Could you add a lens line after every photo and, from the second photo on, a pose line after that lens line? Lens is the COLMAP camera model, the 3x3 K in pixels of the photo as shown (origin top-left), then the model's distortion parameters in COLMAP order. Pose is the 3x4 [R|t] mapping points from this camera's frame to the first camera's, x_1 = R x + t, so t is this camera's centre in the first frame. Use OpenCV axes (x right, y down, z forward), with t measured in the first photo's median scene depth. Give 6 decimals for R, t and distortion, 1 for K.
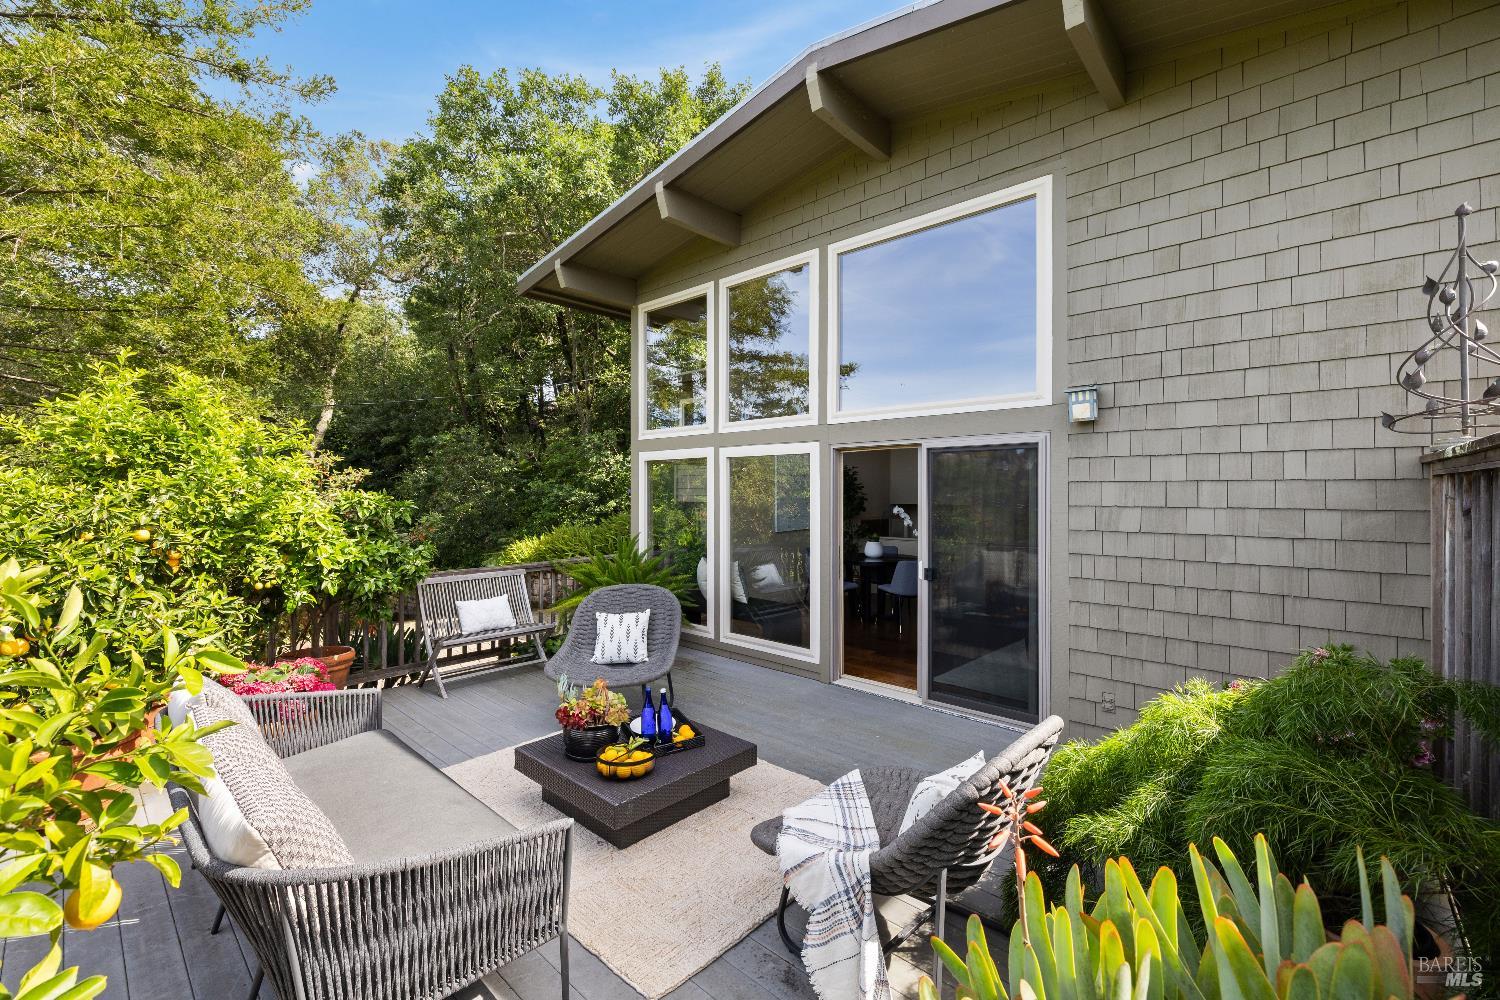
lens RADIAL K [[631.1, 0, 754.1], [0, 631.1, 496.9], [0, 0, 1]] dist [-0.000121, -0.000119]
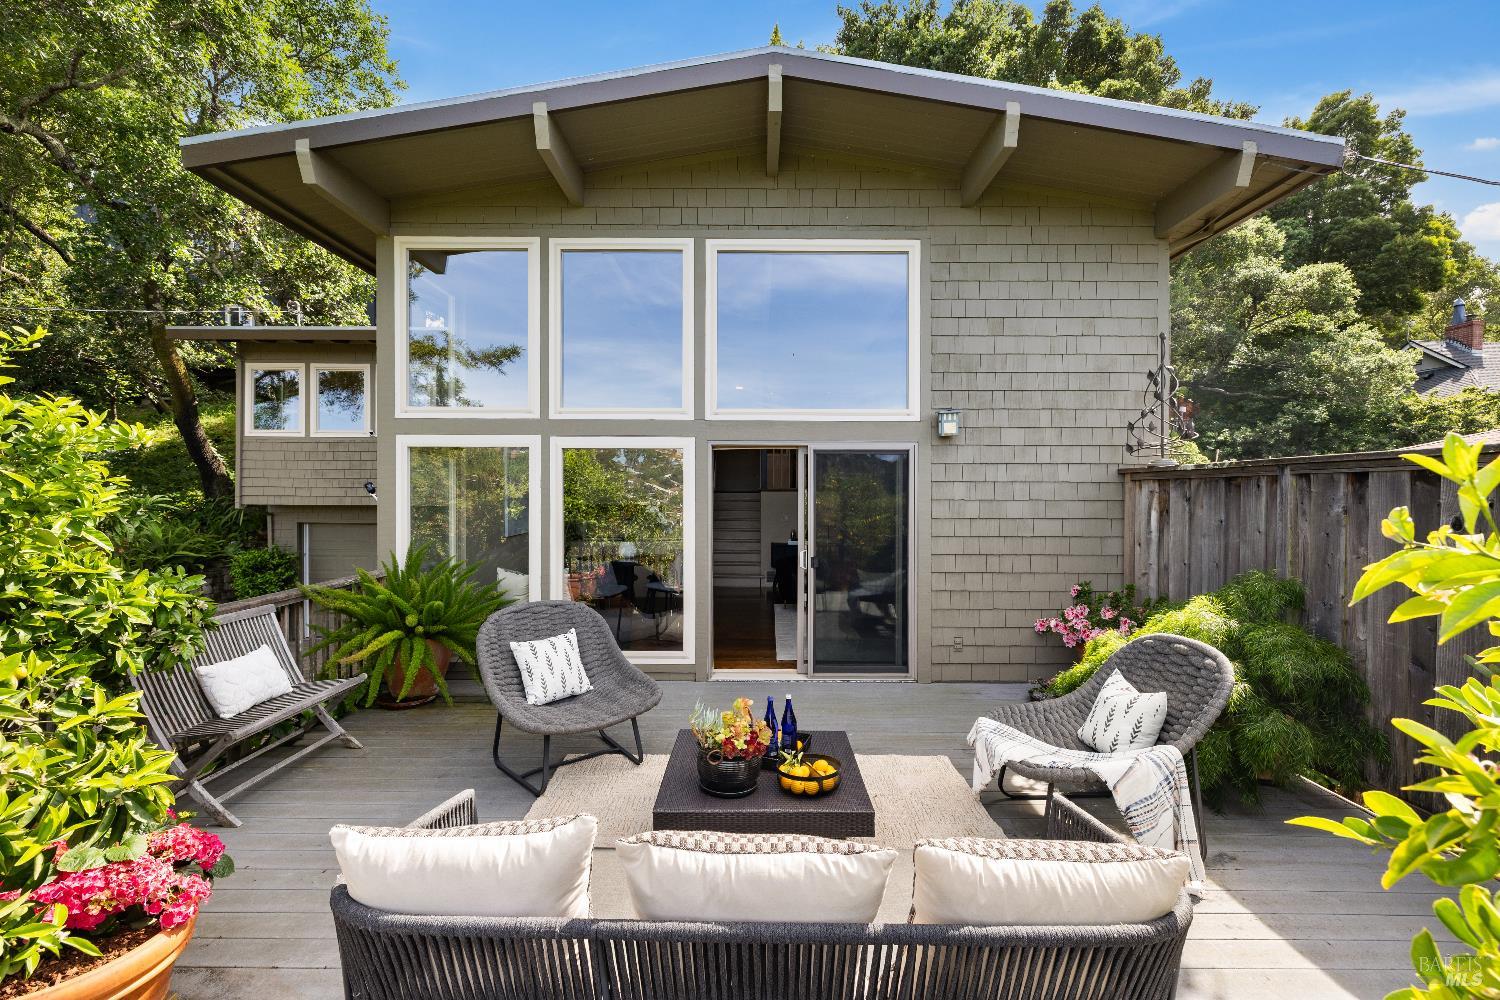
lens RADIAL K [[635.1, 0, 753.1], [0, 635.1, 507.3], [0, 0, 1]] dist [0.000341, 0.000094]
pose [[0.738725, -0.009634, 0.673938, -0.672635], [0.003084, 0.999936, 0.010913, 0.014438], [-0.674000, -0.005983, 0.738707, 0.285362]]
